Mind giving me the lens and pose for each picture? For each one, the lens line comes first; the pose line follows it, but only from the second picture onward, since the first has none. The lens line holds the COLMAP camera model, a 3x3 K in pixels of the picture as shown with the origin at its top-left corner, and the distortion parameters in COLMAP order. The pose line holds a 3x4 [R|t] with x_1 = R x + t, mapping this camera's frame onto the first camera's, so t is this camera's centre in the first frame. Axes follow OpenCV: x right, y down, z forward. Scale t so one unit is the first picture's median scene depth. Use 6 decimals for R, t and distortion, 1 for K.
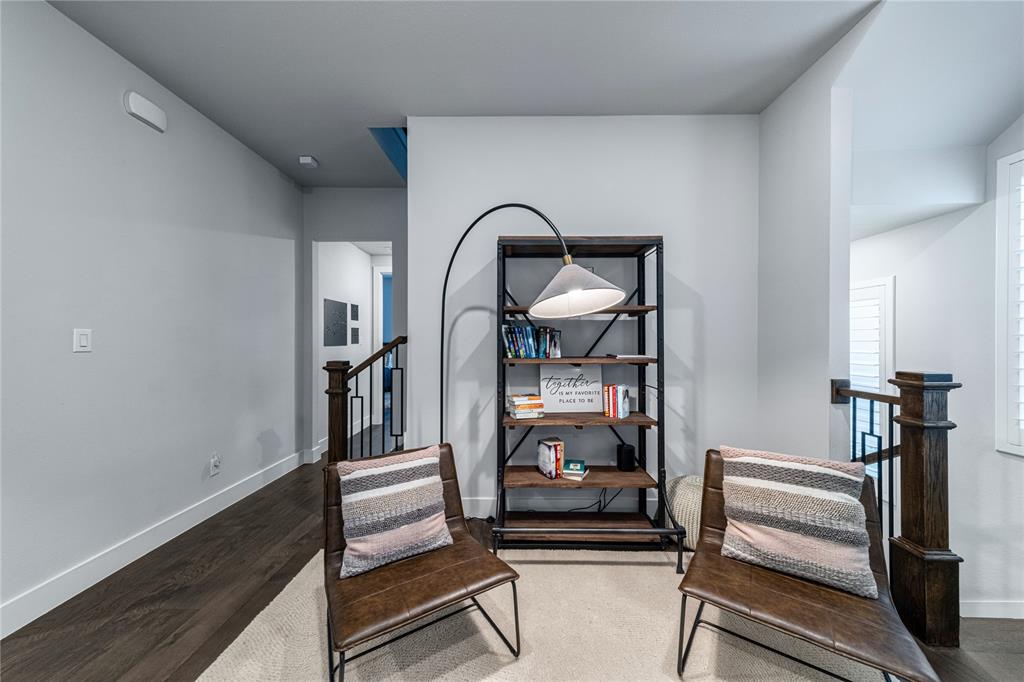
lens RADIAL K [[355.1, 0, 510.5], [0, 355.1, 342.2], [0, 0, 1]] dist [0.008976, -0.001106]
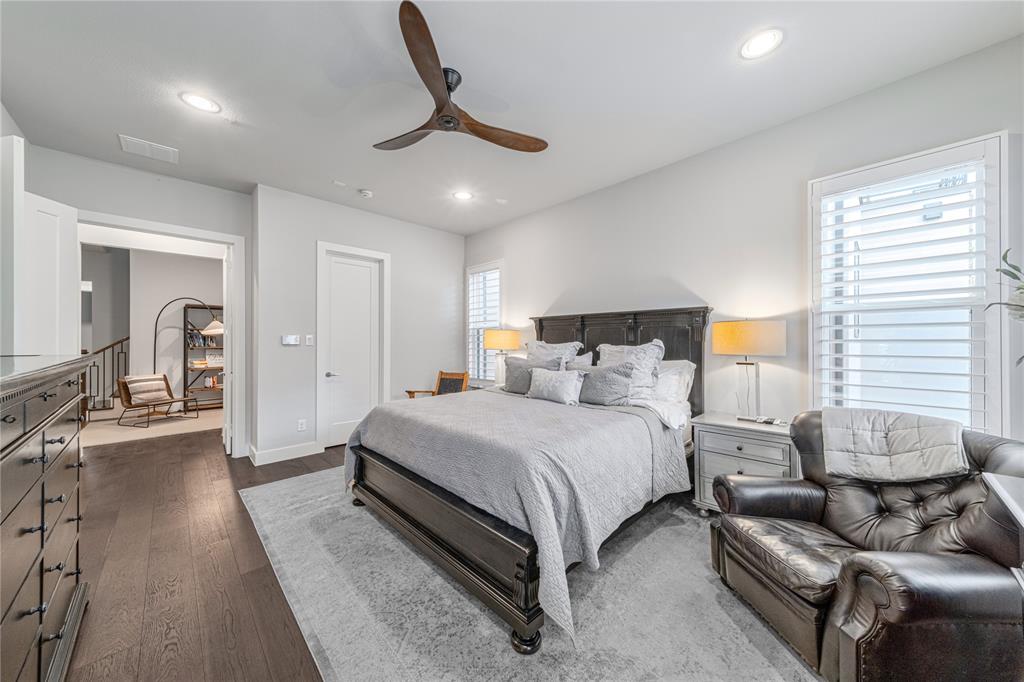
lens RADIAL K [[355.1, 0, 515.7], [0, 355.1, 340.8], [0, 0, 1]] dist [0.008976, -0.001106]
pose [[0.701738, 0.000369, 0.712435, -0.200115], [0.002395, 0.999993, -0.002877, 0.012382], [-0.712431, 0.003725, 0.701733, -2.620446]]
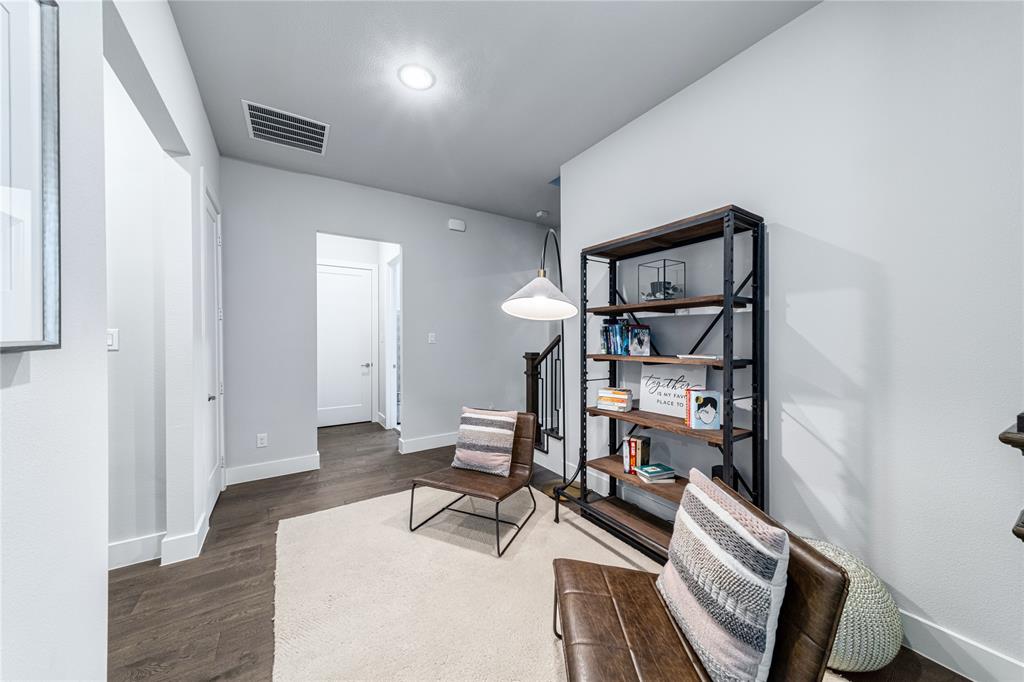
lens RADIAL K [[355.1, 0, 511.5], [0, 355.1, 338.5], [0, 0, 1]] dist [0.008976, -0.001106]
pose [[0.546405, 0.000925, -0.837521, 0.738022], [-0.002843, 0.999996, -0.000750, -0.002317], [0.837516, 0.002791, 0.546405, 0.146004]]
